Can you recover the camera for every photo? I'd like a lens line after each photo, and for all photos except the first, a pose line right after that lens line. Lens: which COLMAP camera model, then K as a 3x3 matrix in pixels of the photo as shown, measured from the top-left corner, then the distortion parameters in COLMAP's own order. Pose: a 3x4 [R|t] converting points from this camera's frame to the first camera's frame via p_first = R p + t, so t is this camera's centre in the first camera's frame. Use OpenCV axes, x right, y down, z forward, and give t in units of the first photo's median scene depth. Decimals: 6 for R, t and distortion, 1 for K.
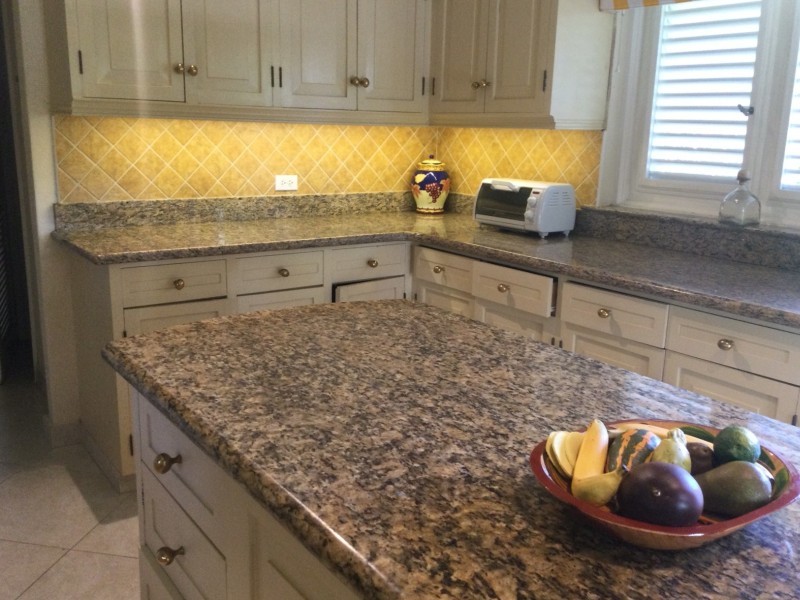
lens RADIAL K [[726.9, 0, 400.6], [0, 726.9, 299.2], [0, 0, 1]] dist [0.022465, 0.000000]
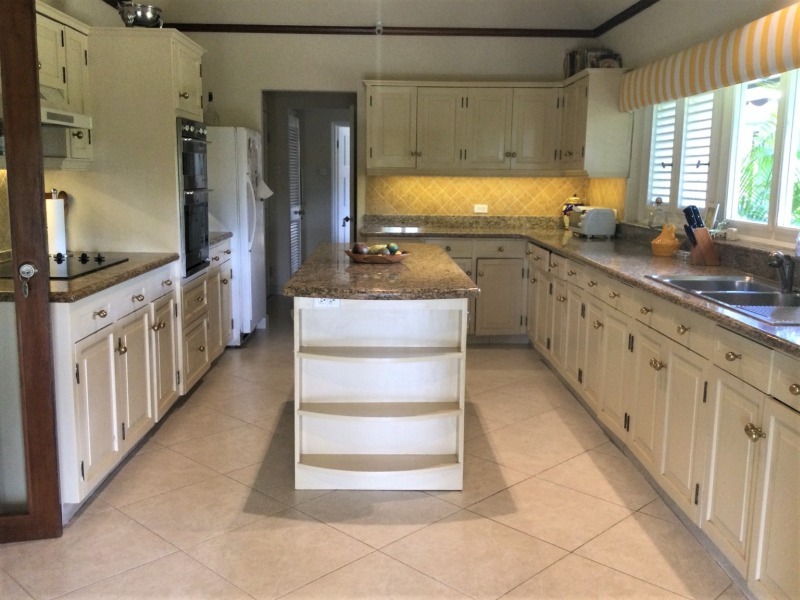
lens RADIAL K [[726.9, 0, 399.4], [0, 726.9, 298.5], [0, 0, 1]] dist [0.022465, 0.000000]
pose [[0.825492, 0.075333, -0.559364, 0.724983], [-0.118434, 0.992108, -0.041167, 0.167009], [0.551848, 0.100231, 0.827899, -0.623527]]
